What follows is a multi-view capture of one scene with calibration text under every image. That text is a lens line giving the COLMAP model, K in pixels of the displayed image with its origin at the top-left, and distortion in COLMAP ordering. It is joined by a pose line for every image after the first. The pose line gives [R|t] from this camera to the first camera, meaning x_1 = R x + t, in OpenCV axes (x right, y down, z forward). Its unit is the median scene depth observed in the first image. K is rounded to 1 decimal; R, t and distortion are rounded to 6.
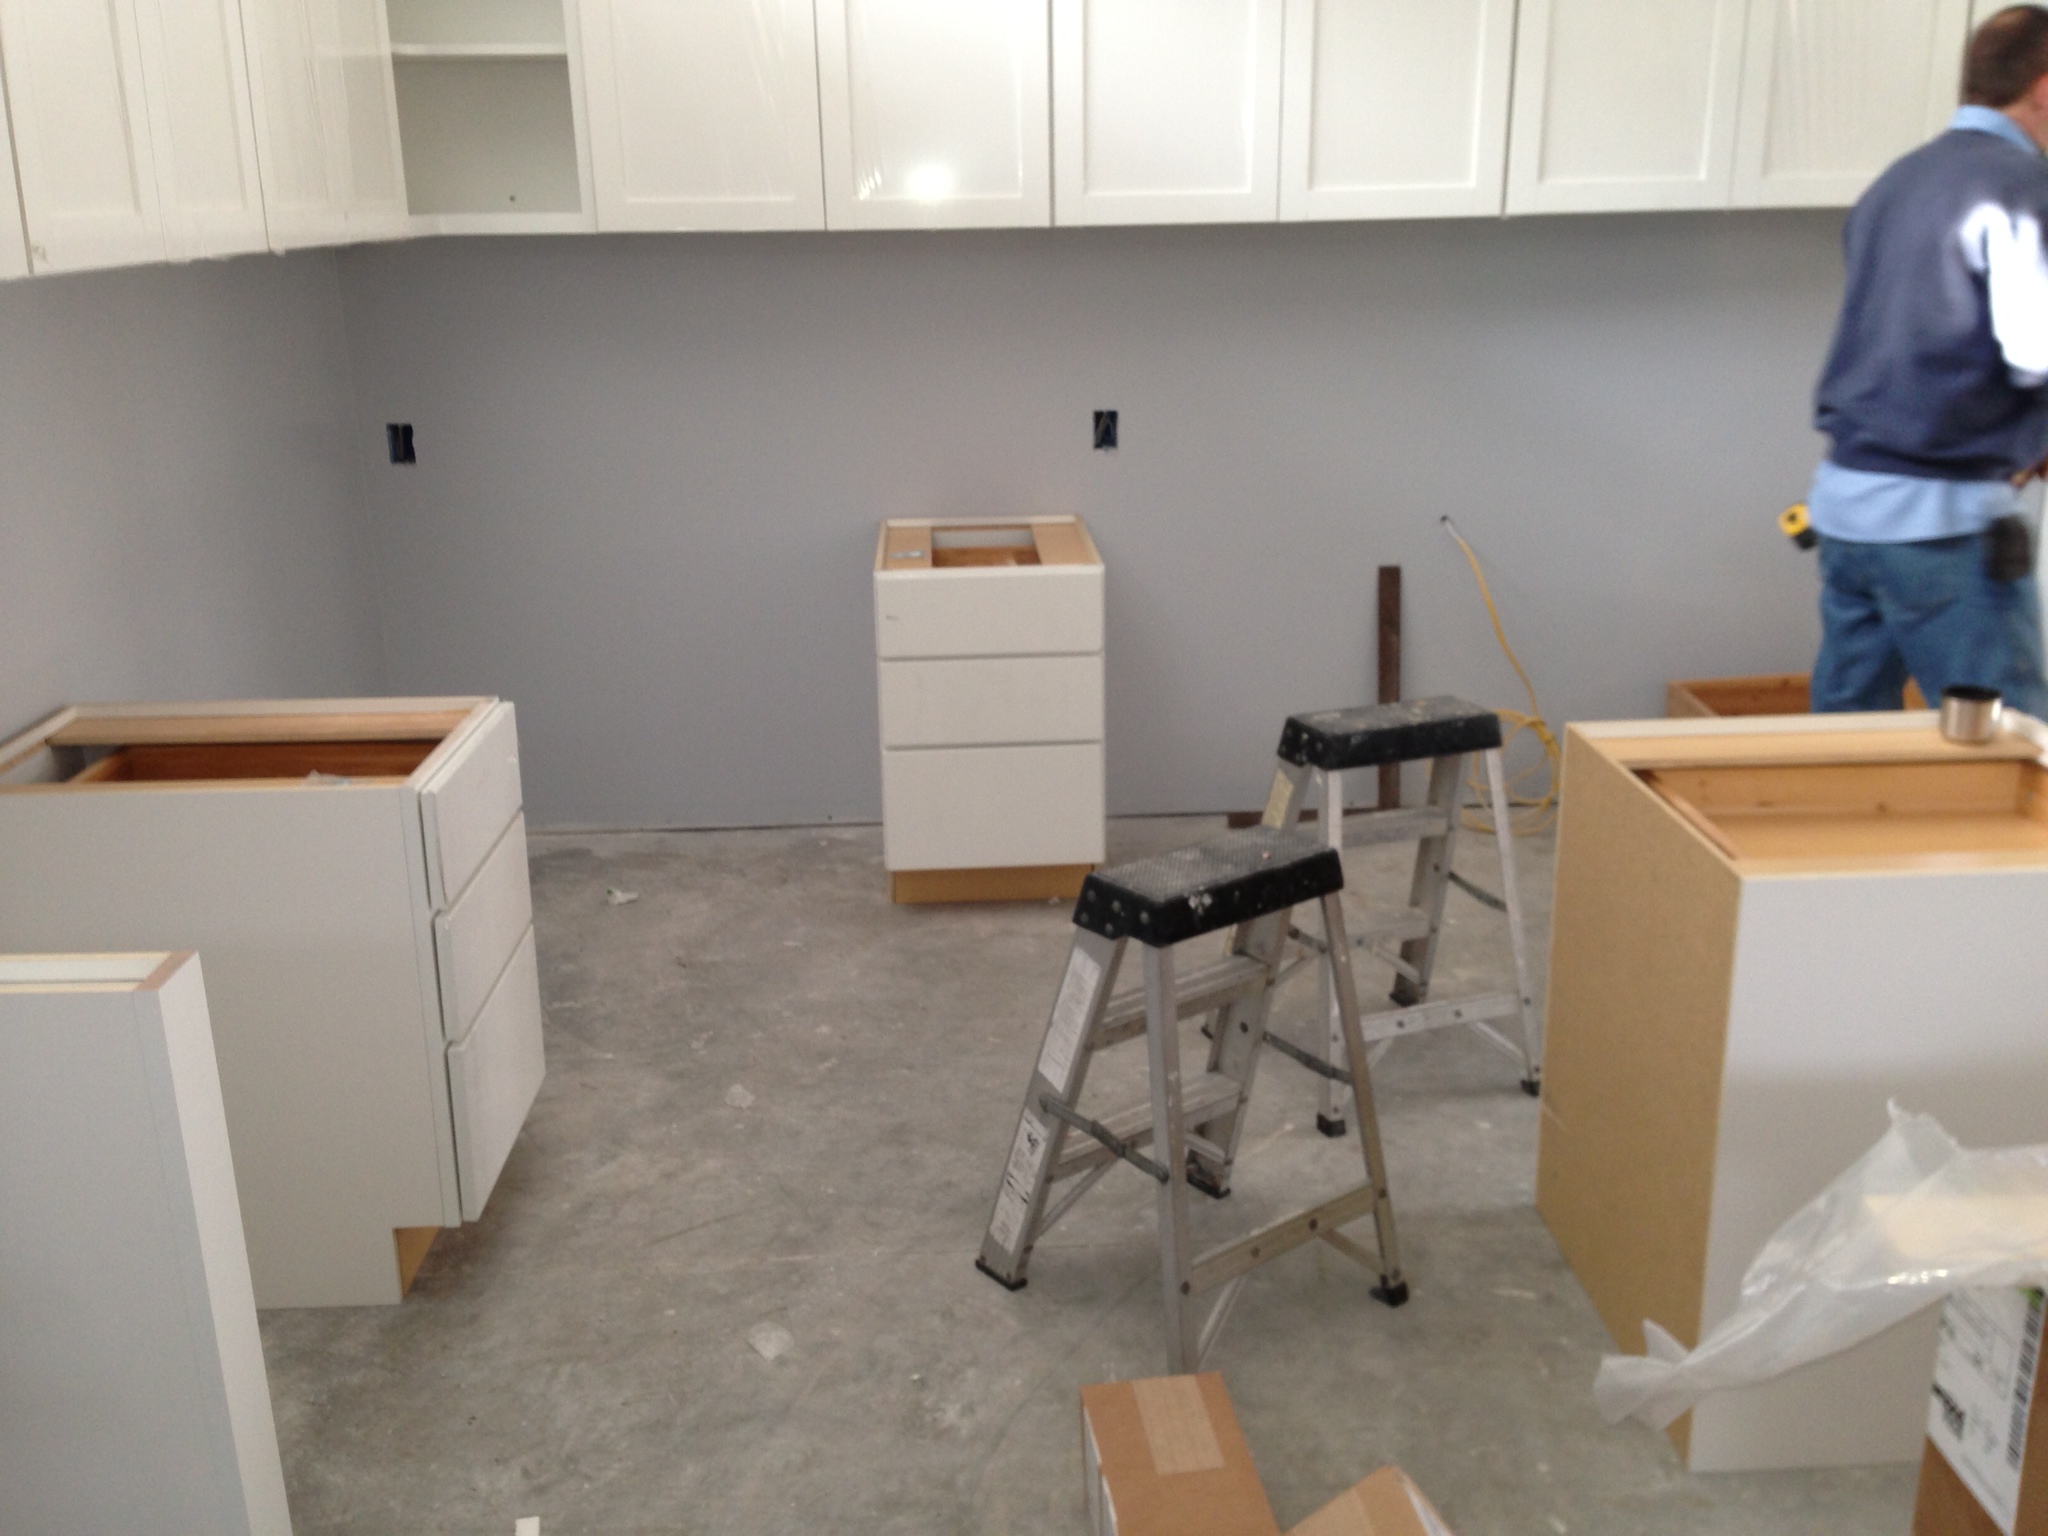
lens RADIAL K [[1908.7, 0, 1024.0], [0, 1908.7, 768.0], [0, 0, 1]] dist [0.108209, -0.091946]
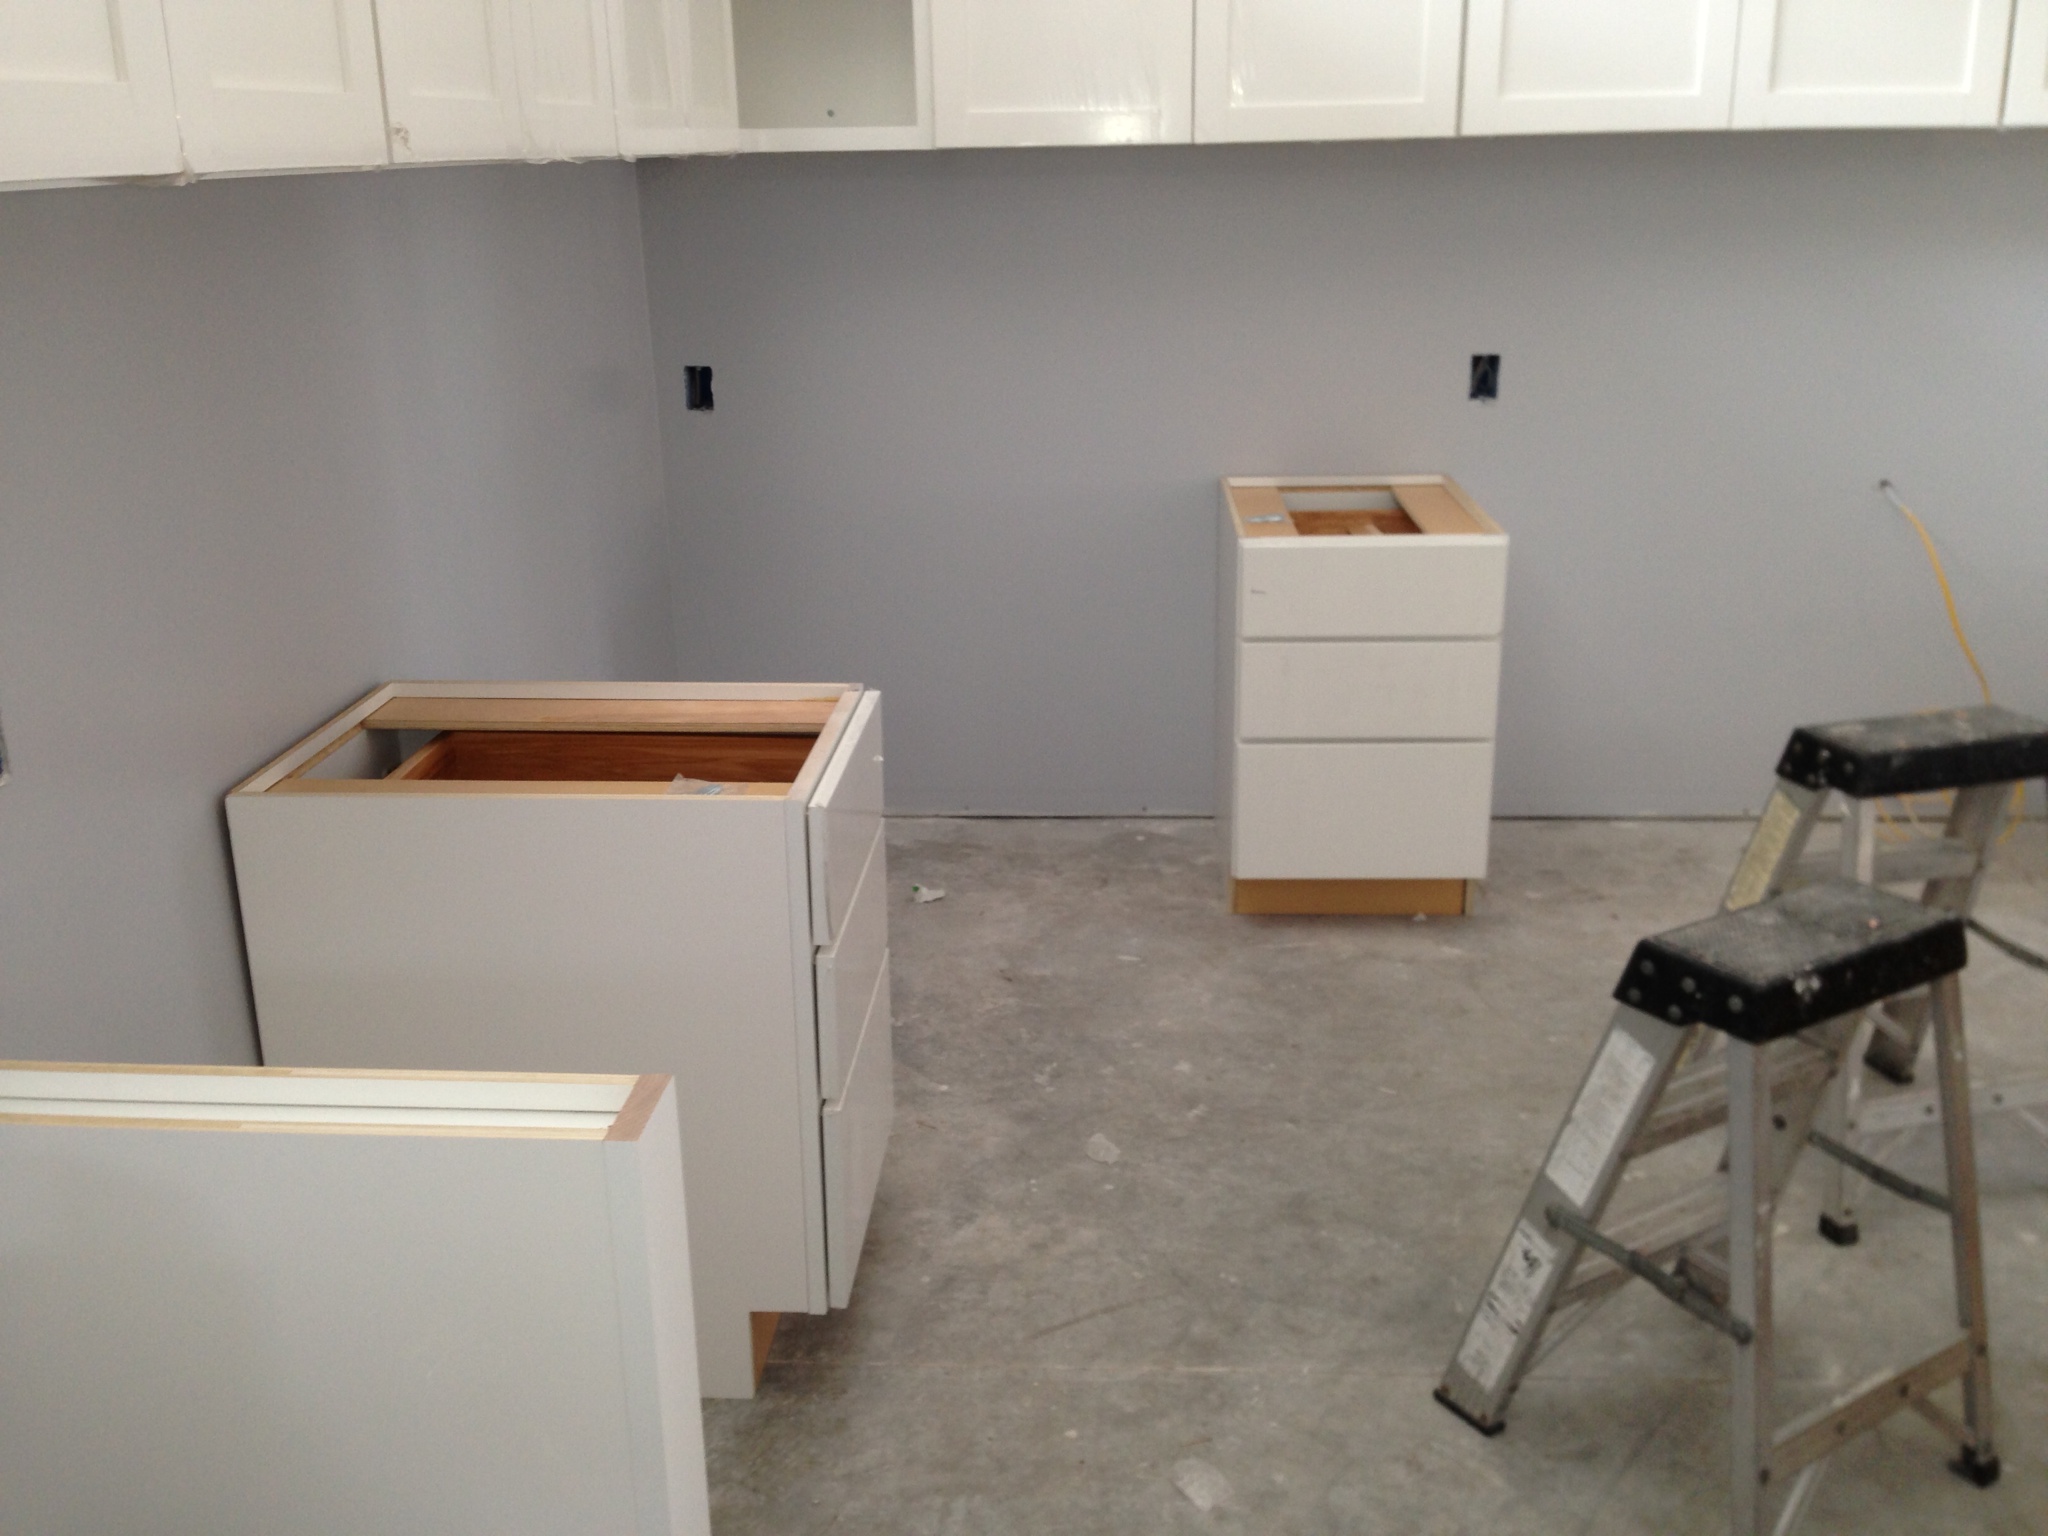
lens RADIAL K [[1908.7, 0, 1024.0], [0, 1908.7, 768.0], [0, 0, 1]] dist [0.108209, -0.091946]
pose [[0.995625, 0.029771, -0.088566, -0.122845], [-0.027639, 0.999300, 0.025198, -0.022544], [0.089254, -0.022640, 0.995752, 0.155416]]
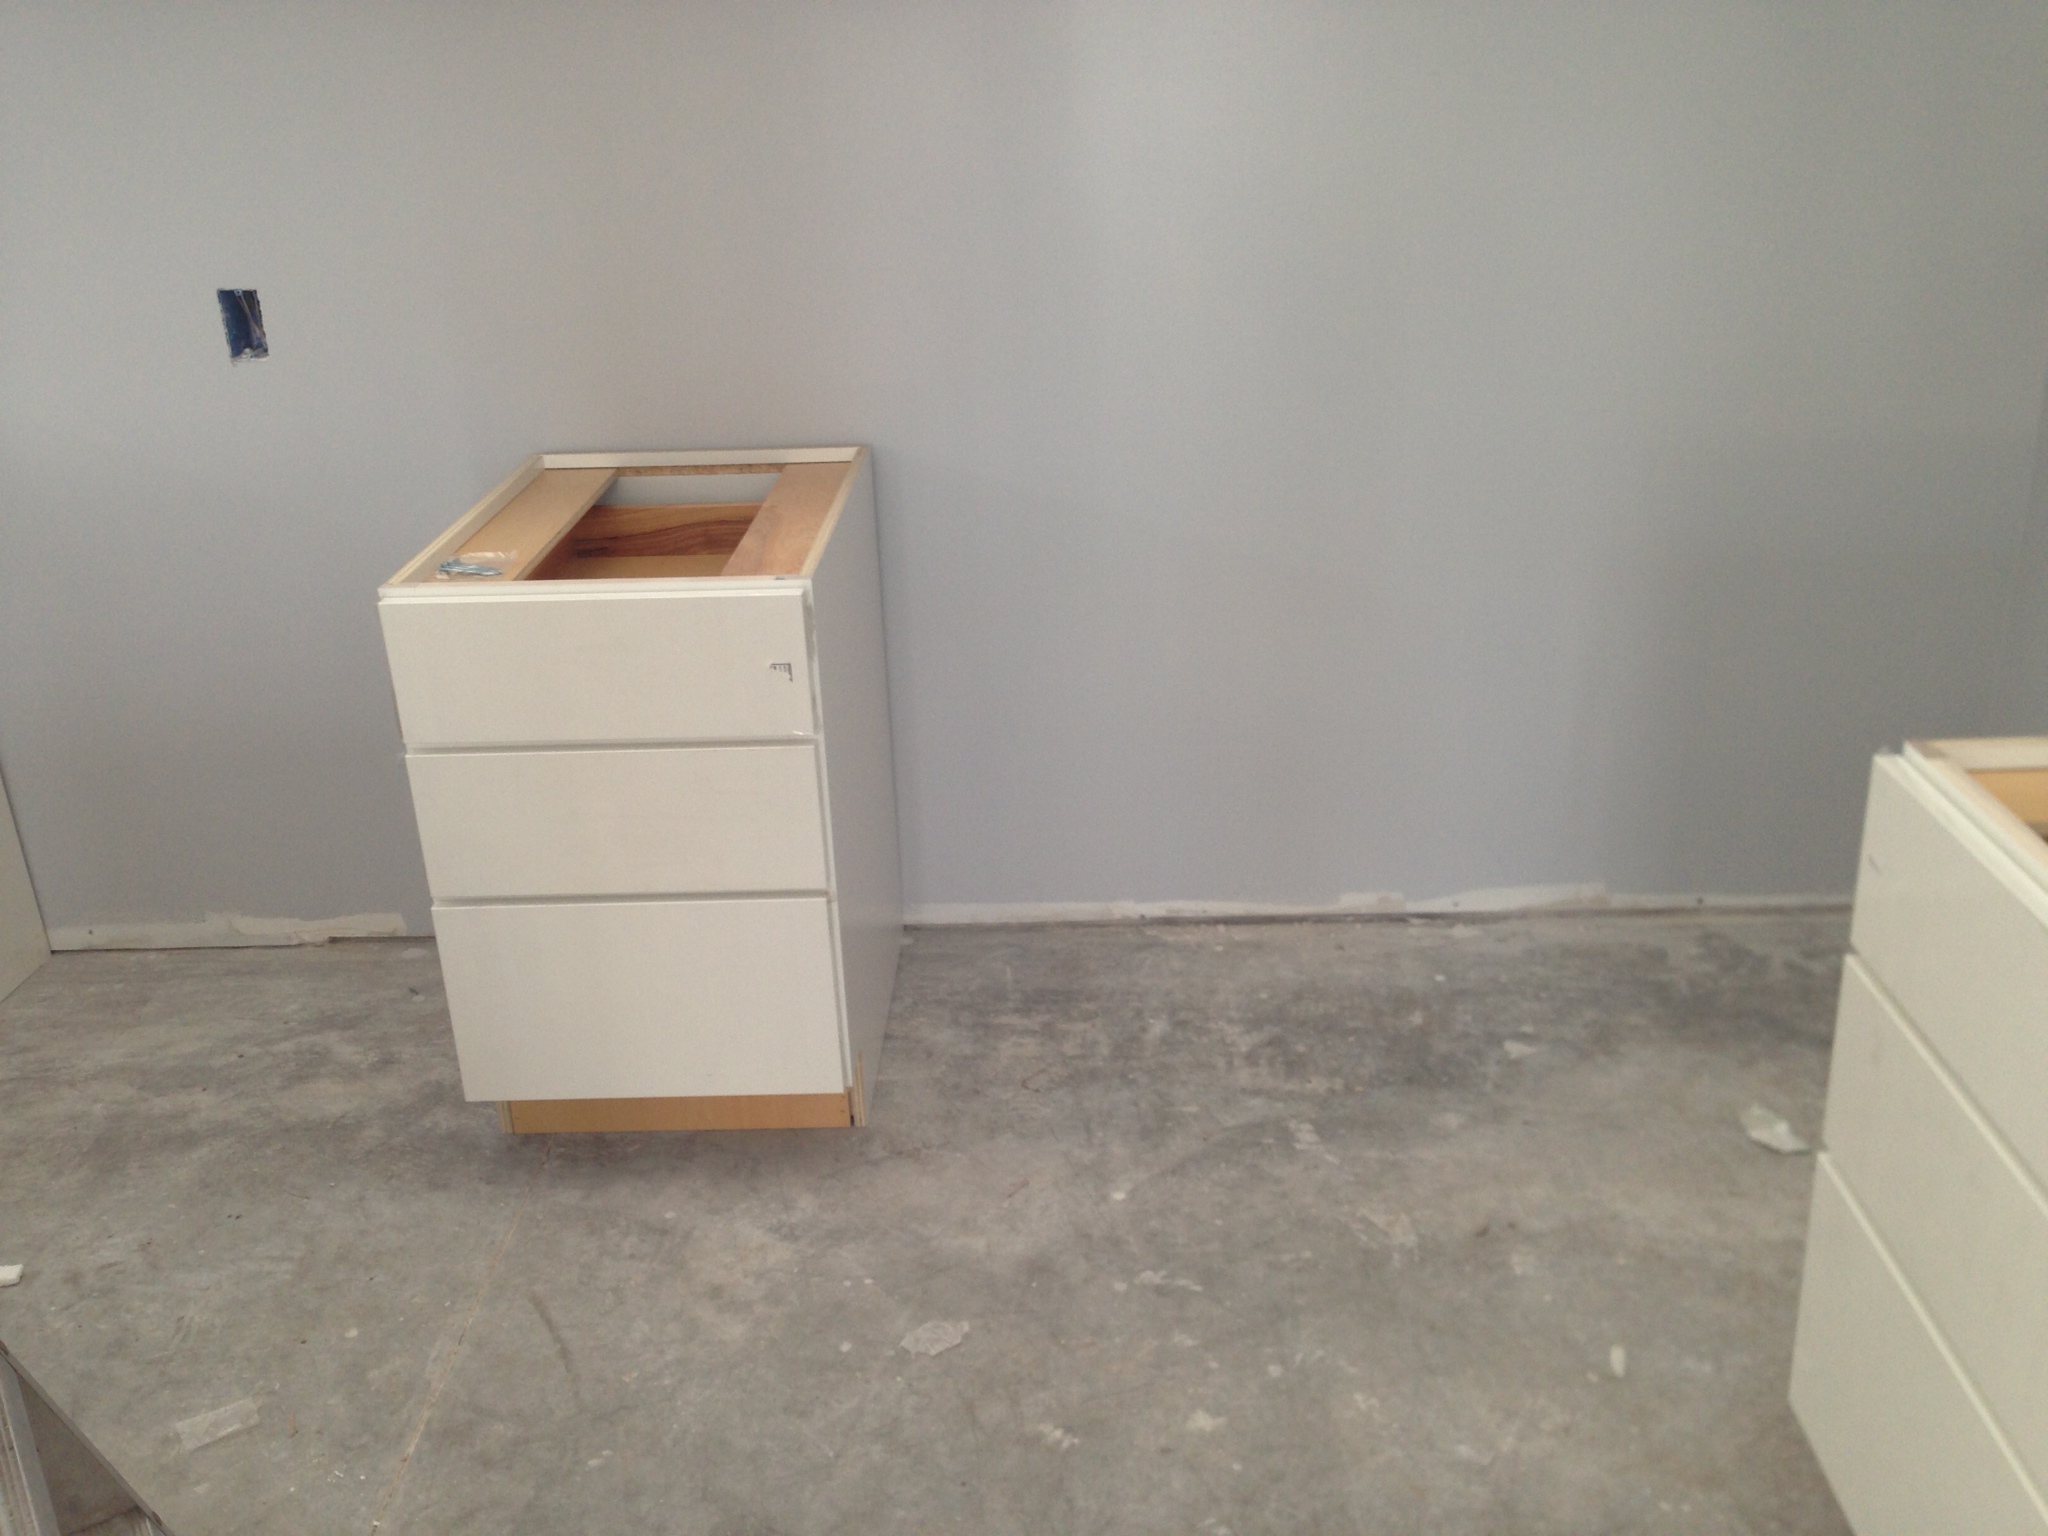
lens RADIAL K [[1908.7, 0, 1024.0], [0, 1908.7, 768.0], [0, 0, 1]] dist [0.108209, -0.091946]
pose [[-0.070109, 0.409124, -0.909782, 0.380552], [-0.247938, 0.876259, 0.413155, -0.283783], [0.966236, 0.254535, 0.040004, 1.043867]]
